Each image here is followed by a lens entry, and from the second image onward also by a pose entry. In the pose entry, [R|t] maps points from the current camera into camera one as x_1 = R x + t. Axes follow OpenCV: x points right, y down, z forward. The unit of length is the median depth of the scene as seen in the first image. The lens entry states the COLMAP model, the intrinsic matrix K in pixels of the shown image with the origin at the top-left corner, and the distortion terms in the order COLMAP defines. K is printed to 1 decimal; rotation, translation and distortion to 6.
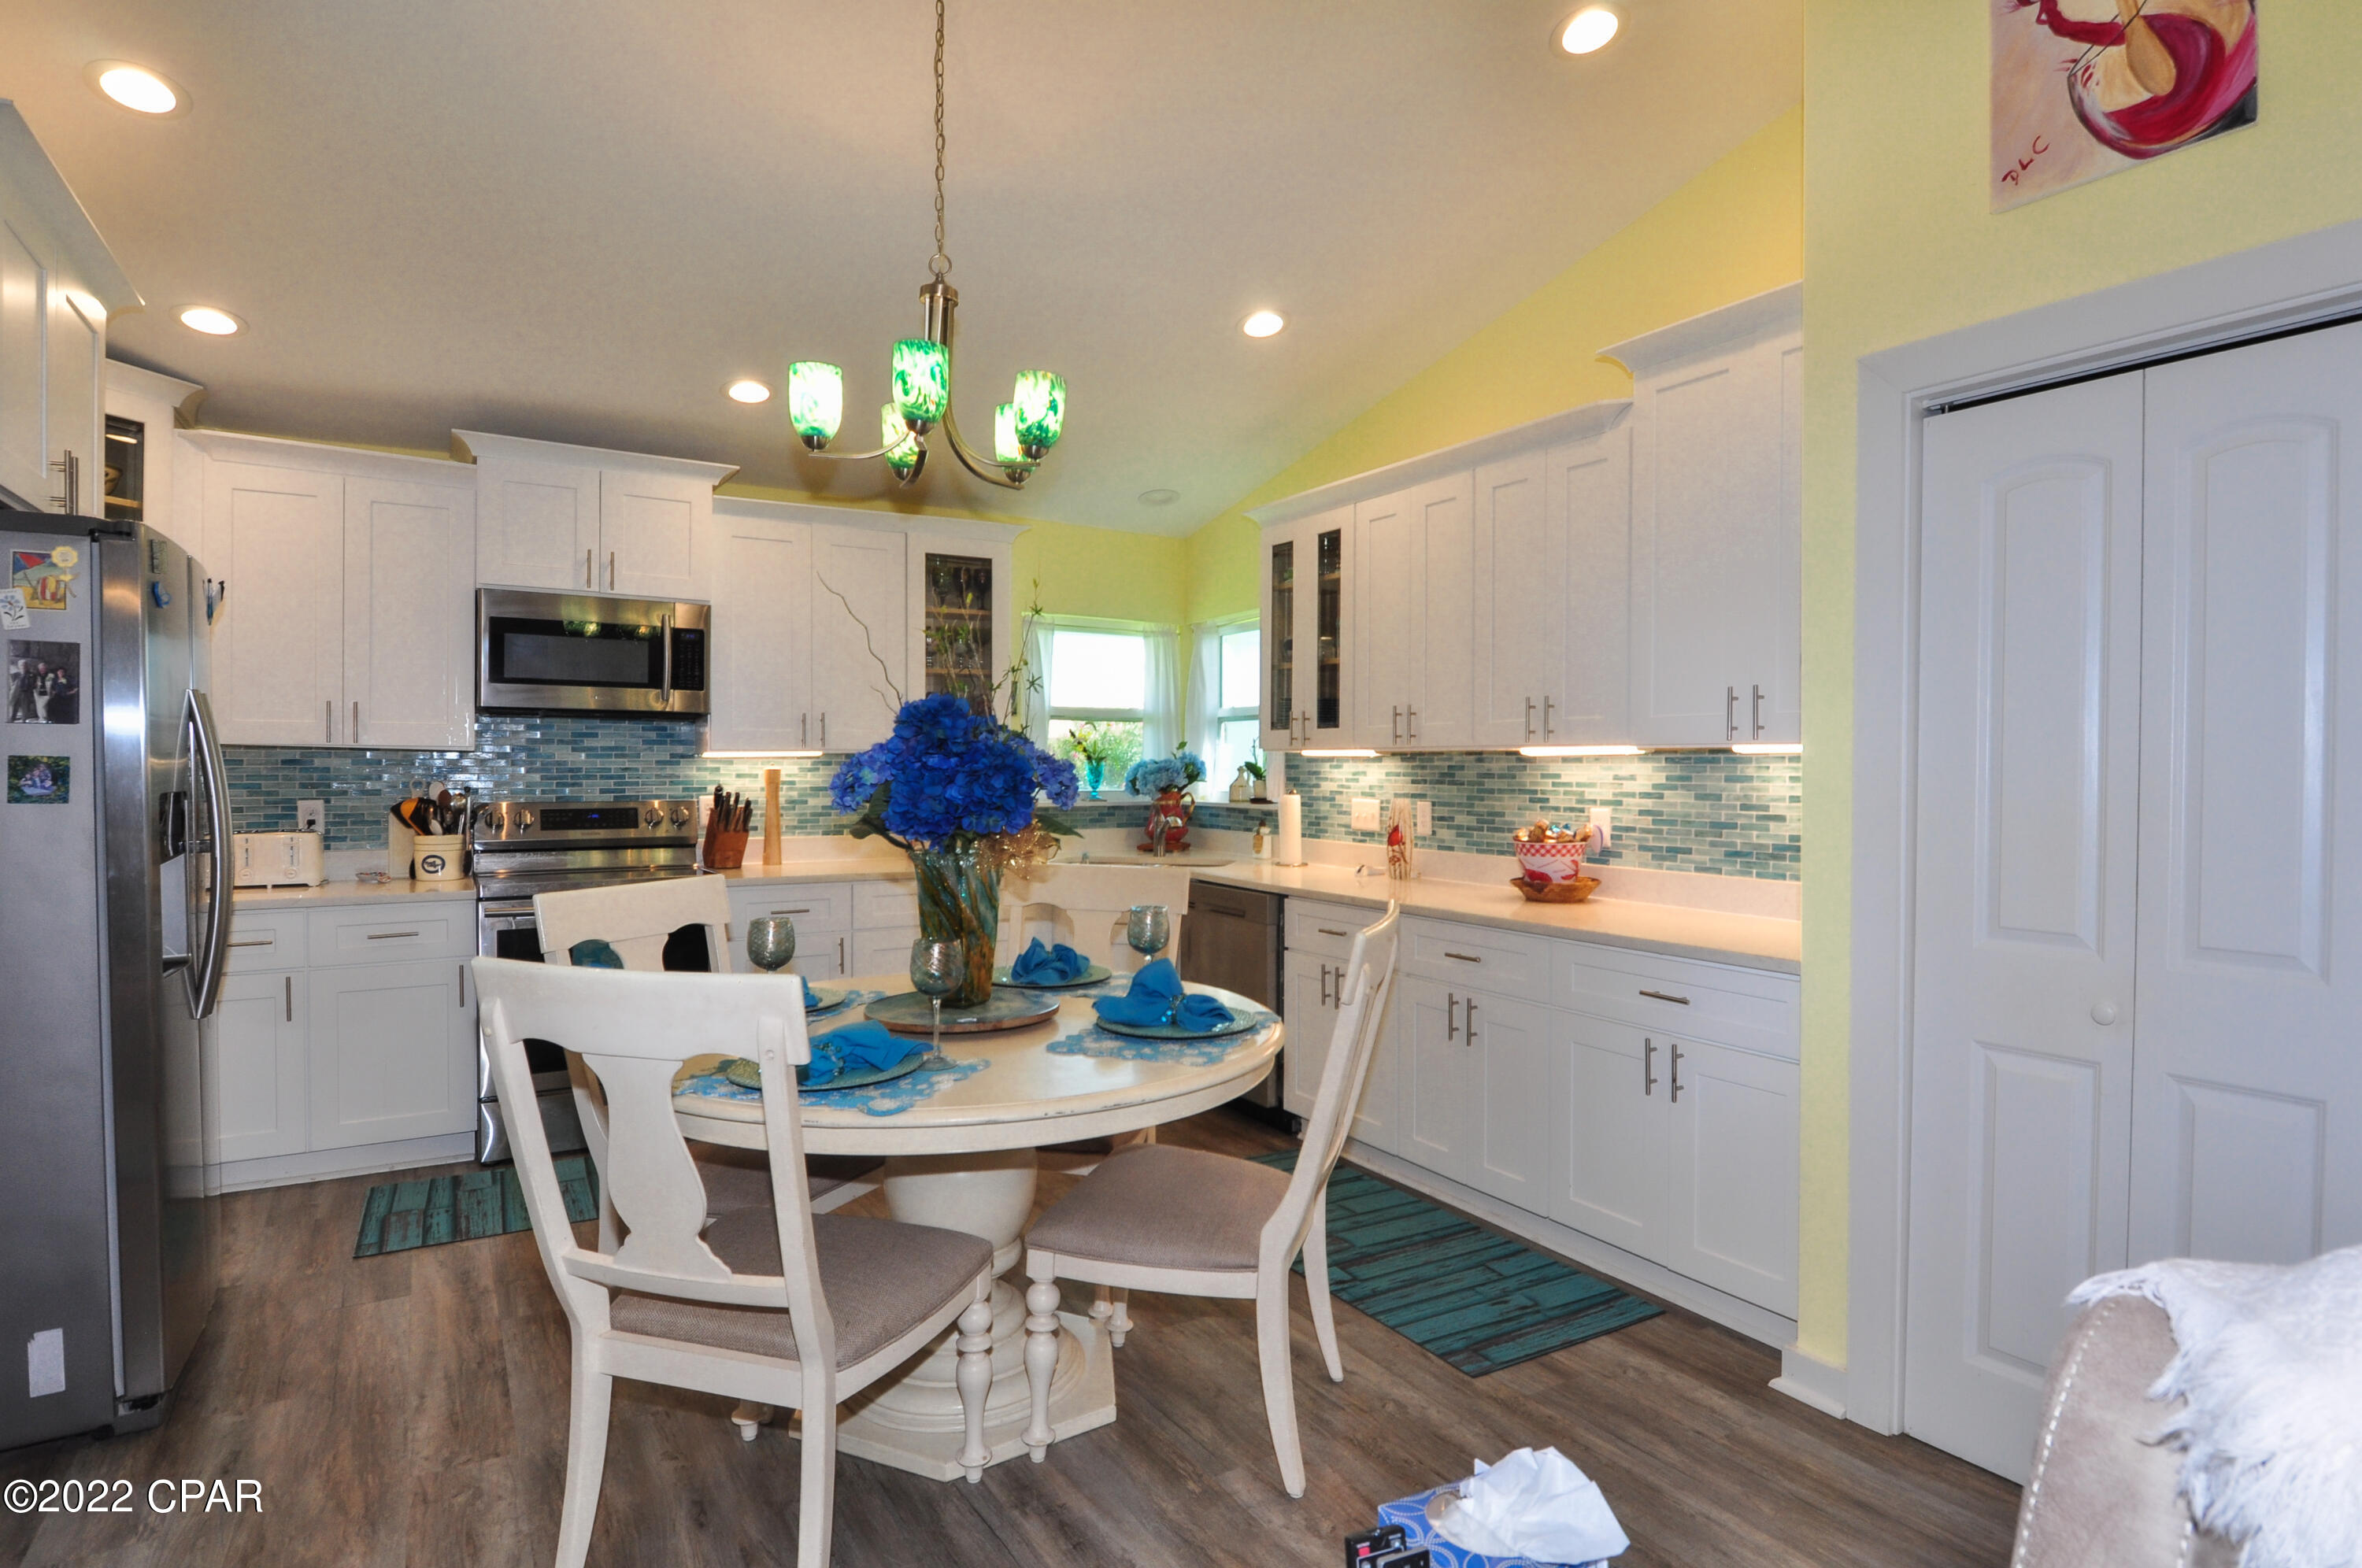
lens RADIAL K [[1244.9, 0, 1195.7], [0, 1244.9, 776.9], [0, 0, 1]] dist [0.019503, -0.030113]
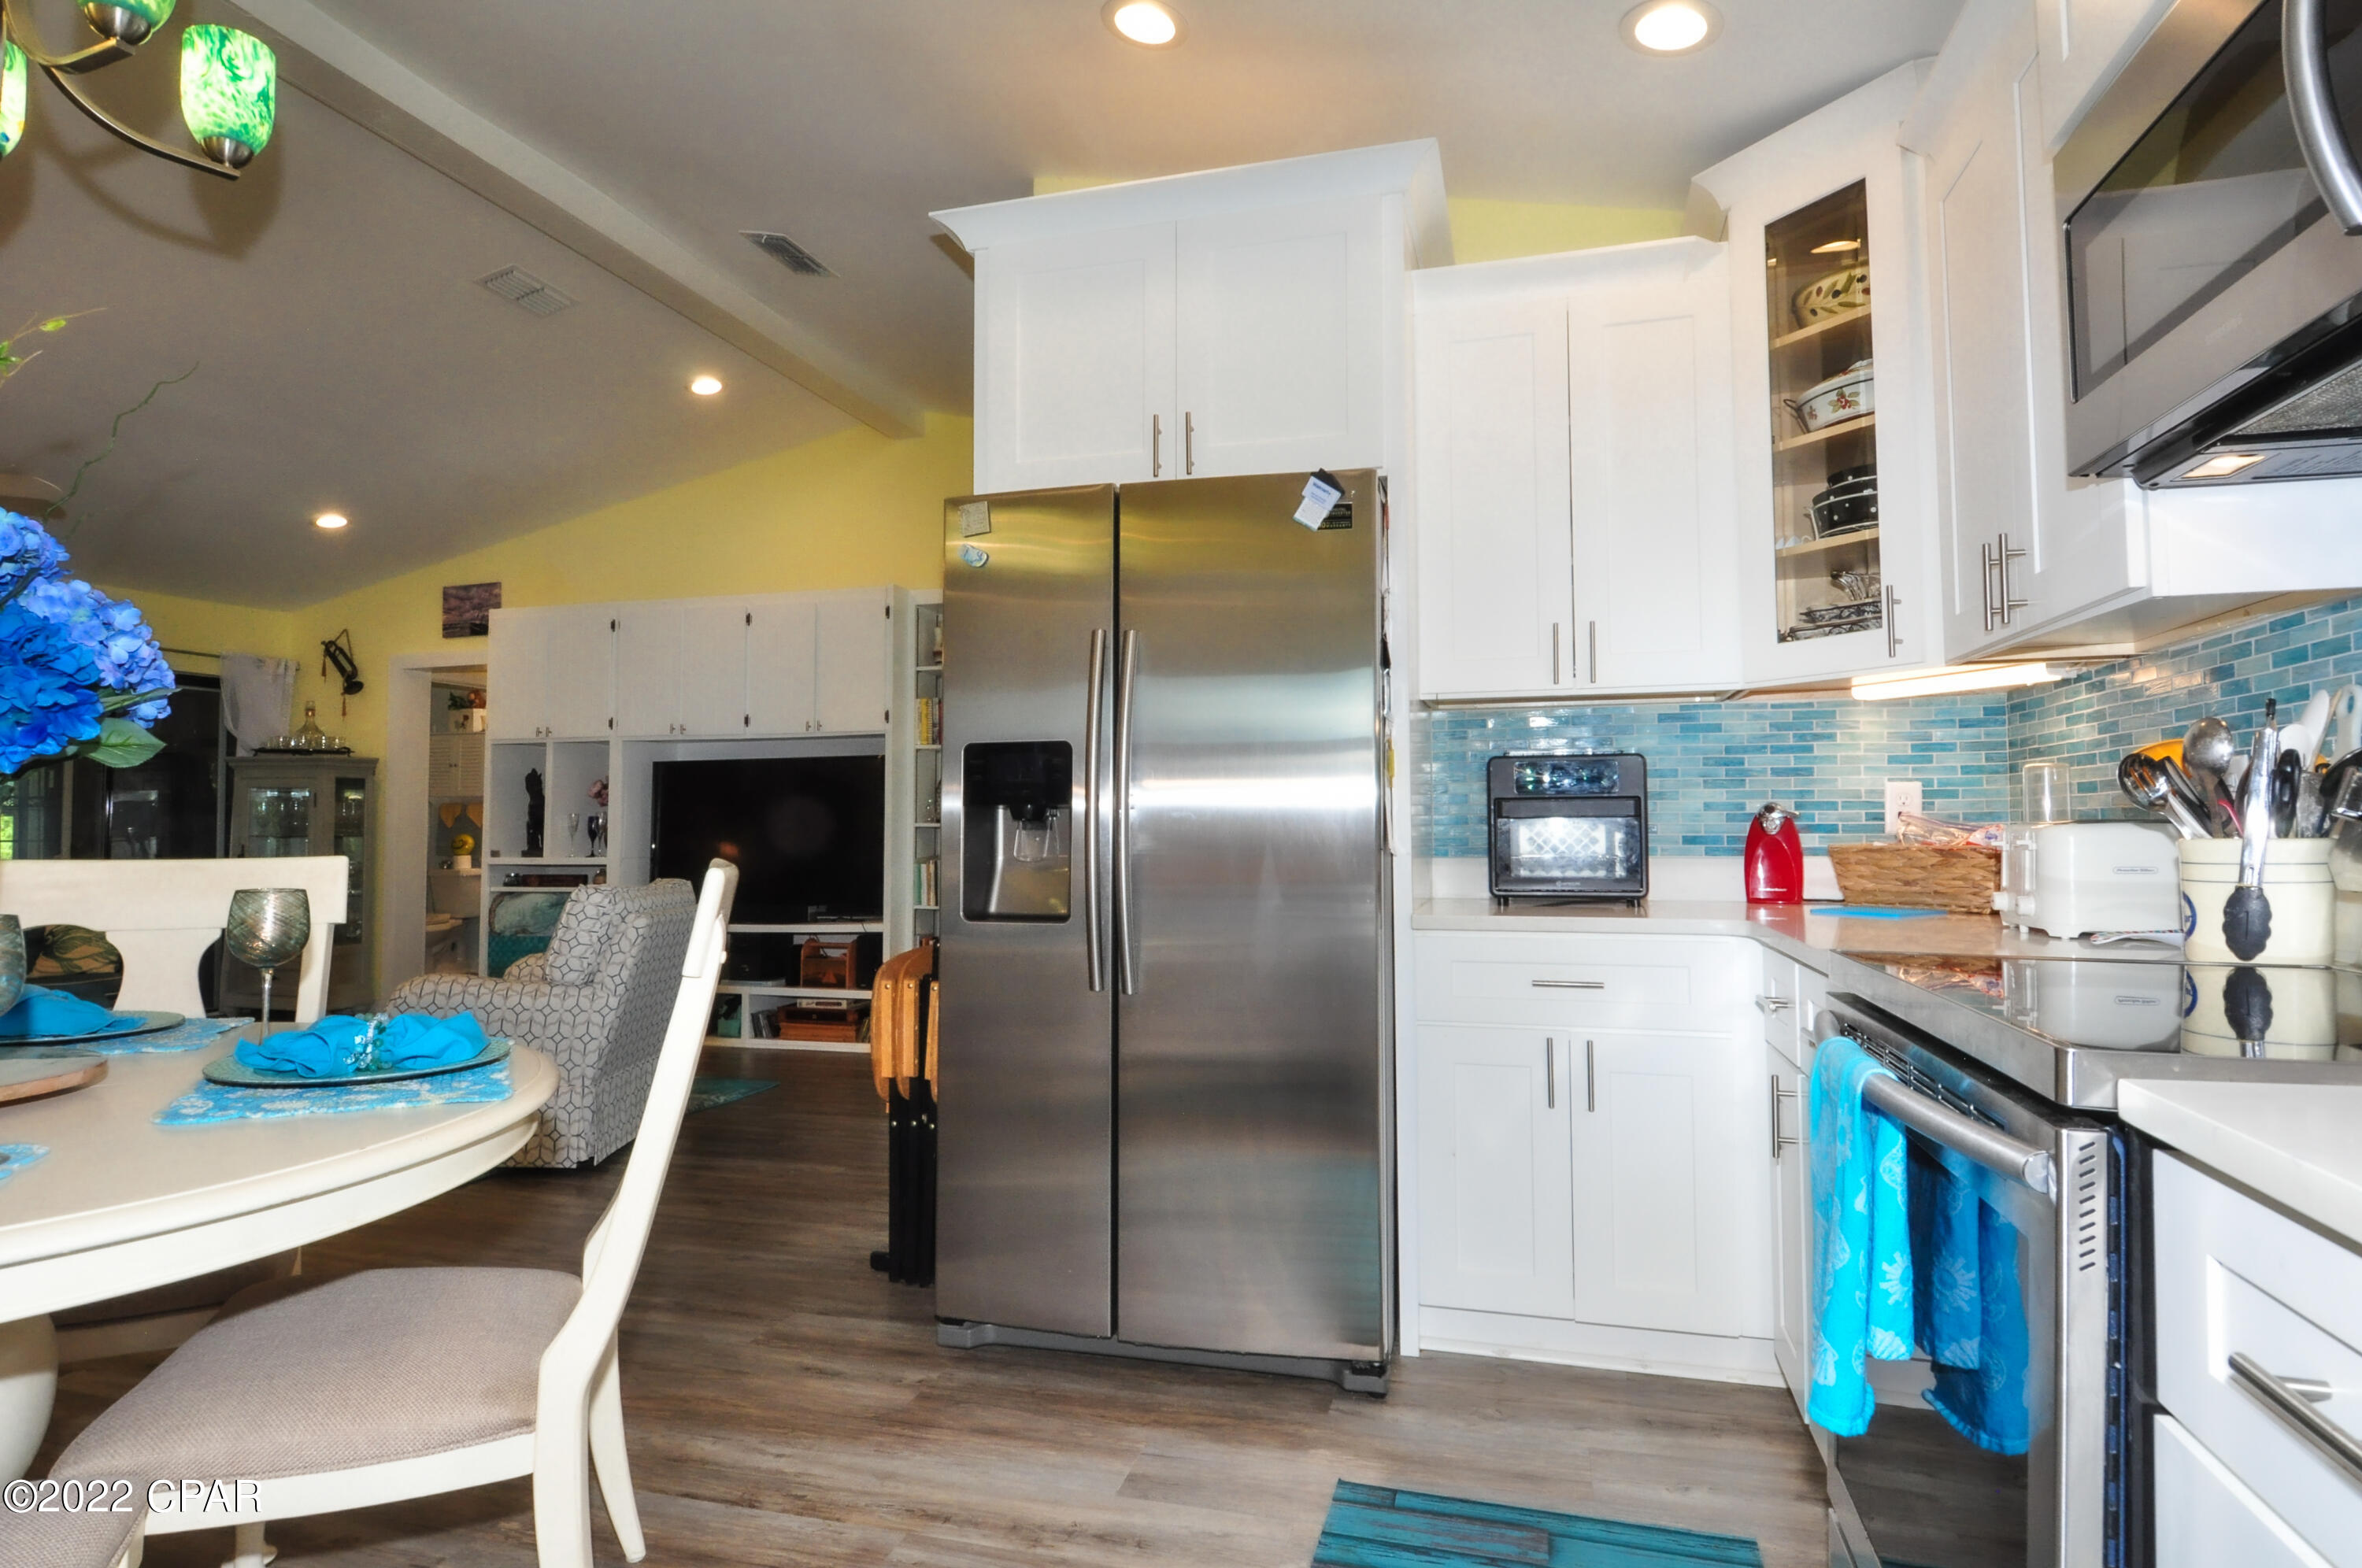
lens RADIAL K [[1244.9, 0, 1195.7], [0, 1244.9, 776.9], [0, 0, 1]] dist [0.019503, -0.030113]
pose [[-0.731549, -0.027454, -0.681236, -0.142229], [-0.006022, 0.999410, -0.033810, 0.043042], [0.681763, -0.020631, -0.731282, 1.034810]]
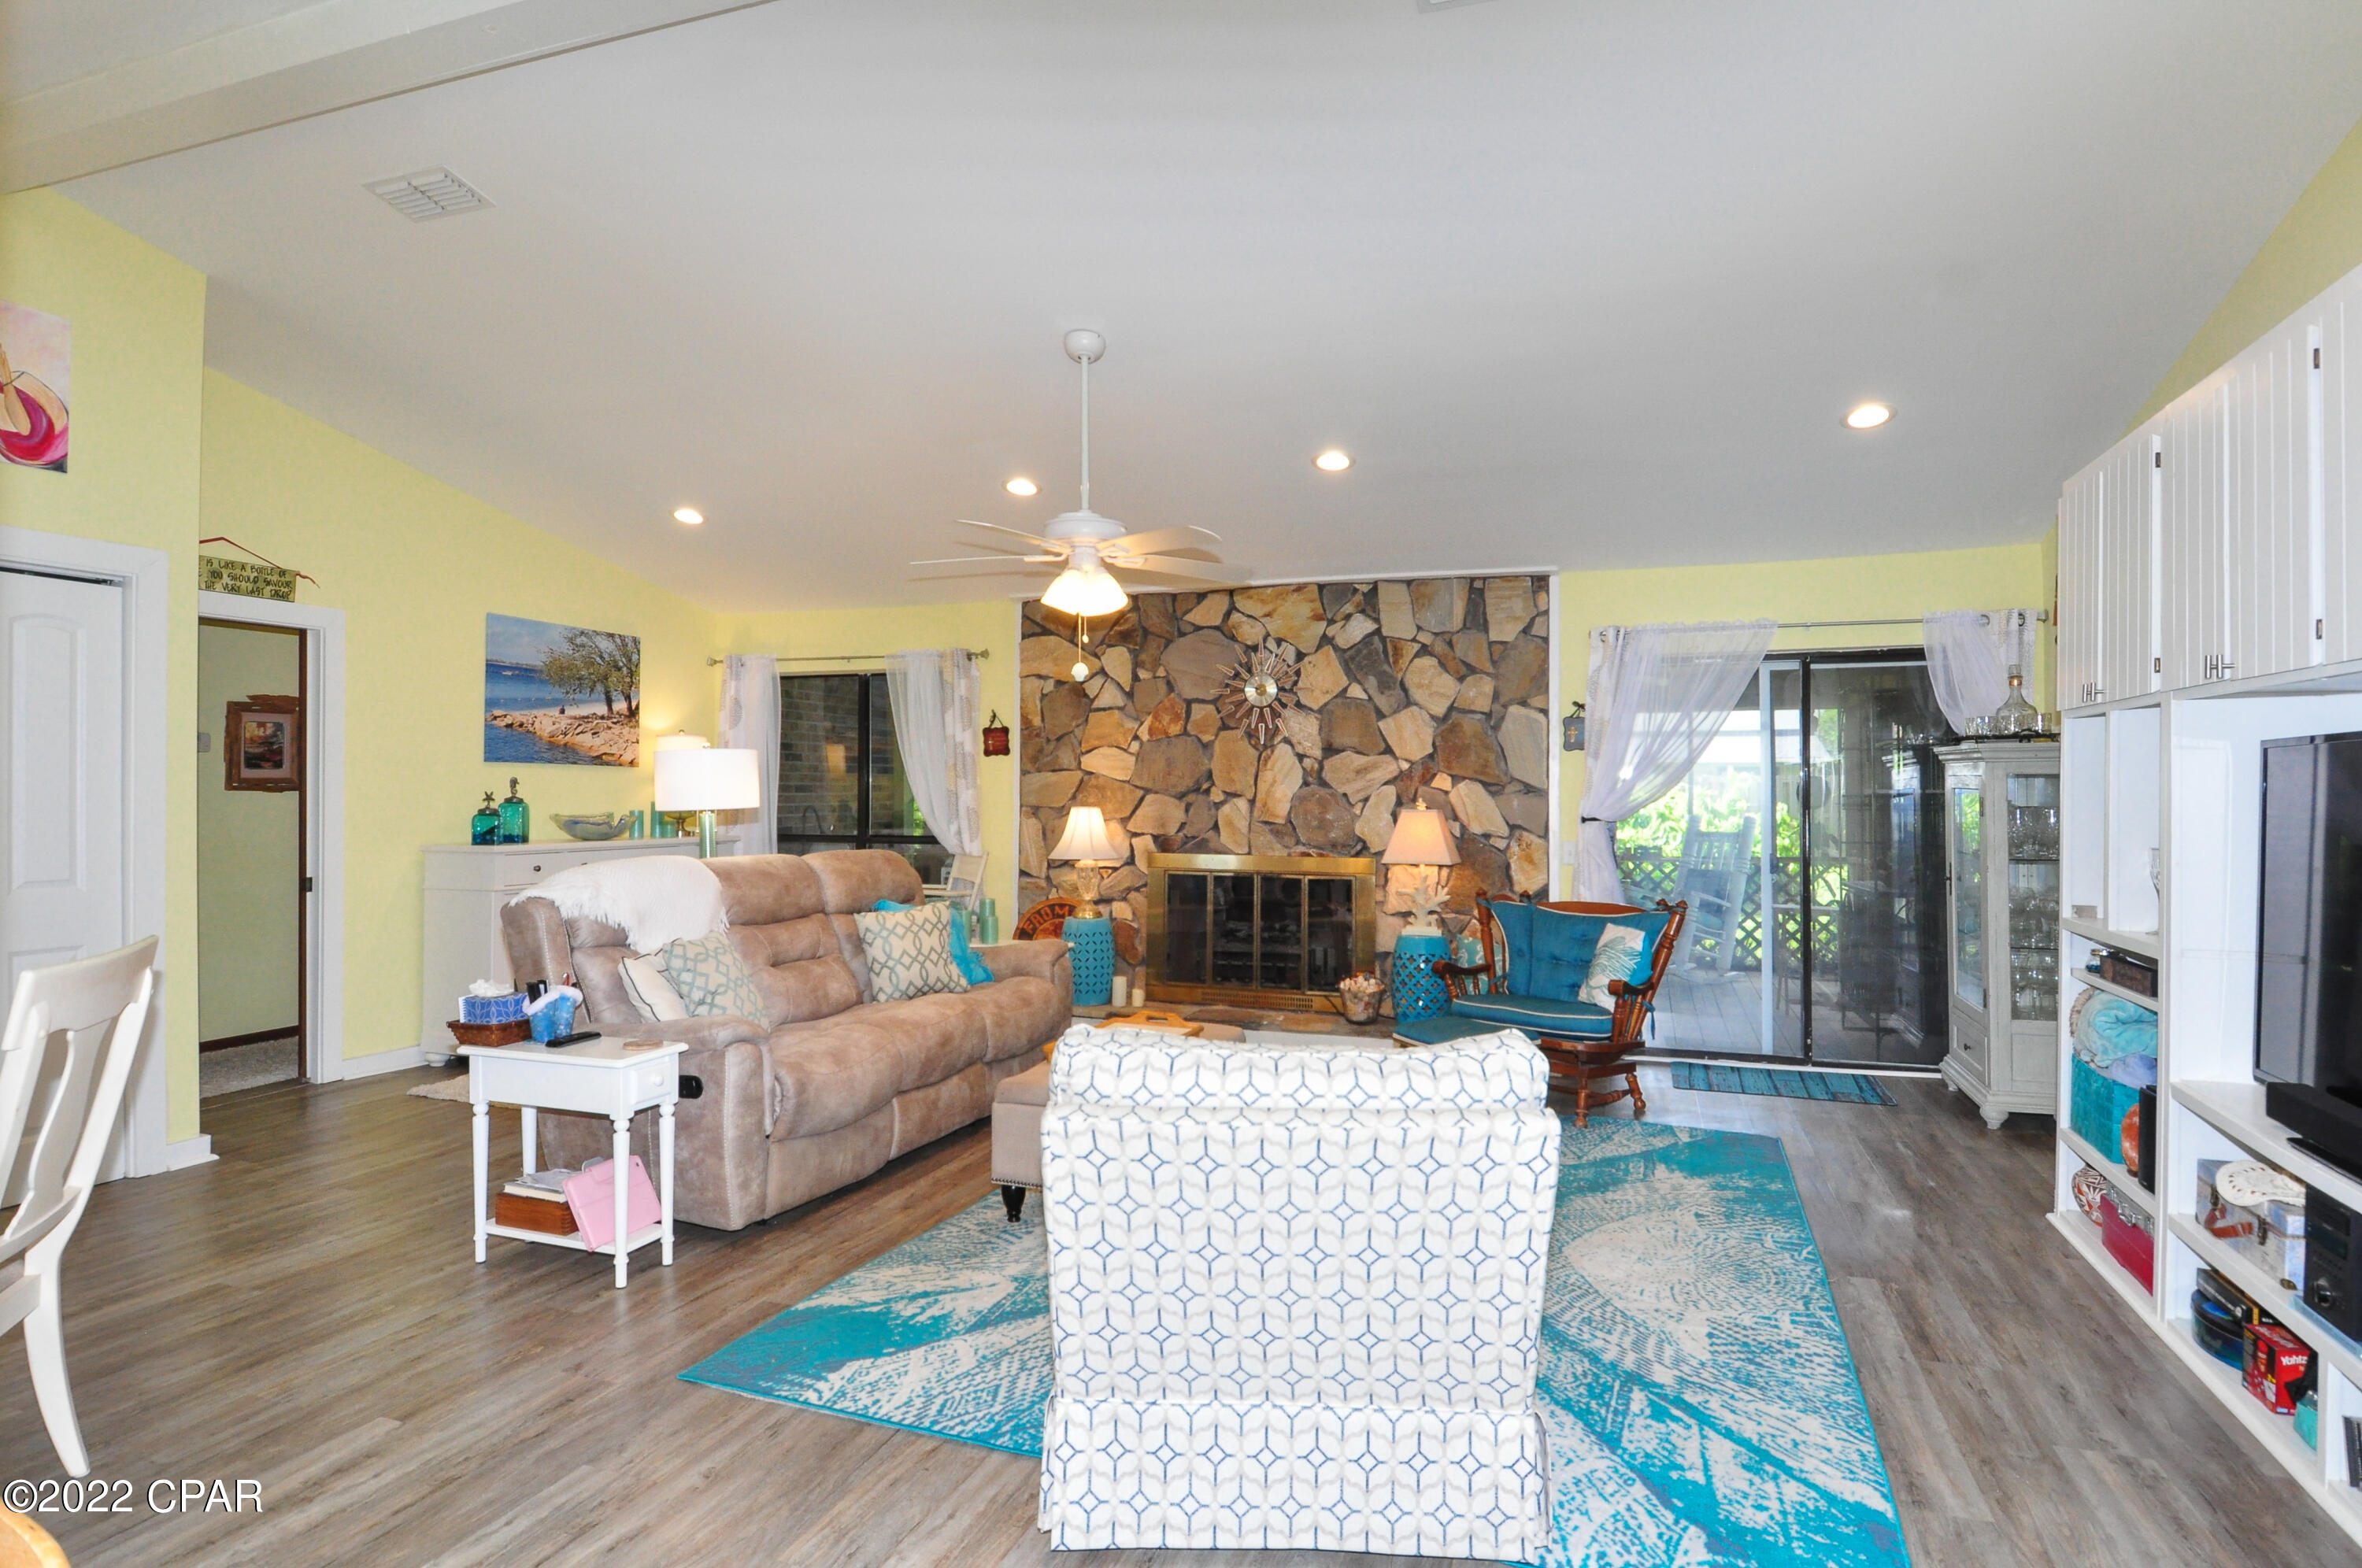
lens RADIAL K [[1244.9, 0, 1195.7], [0, 1244.9, 776.9], [0, 0, 1]] dist [0.019503, -0.030113]
pose [[-0.628188, 0.004880, 0.778047, -0.834751], [0.007258, 0.999974, -0.000412, -0.005794], [-0.778028, 0.005389, -0.628206, 0.364024]]
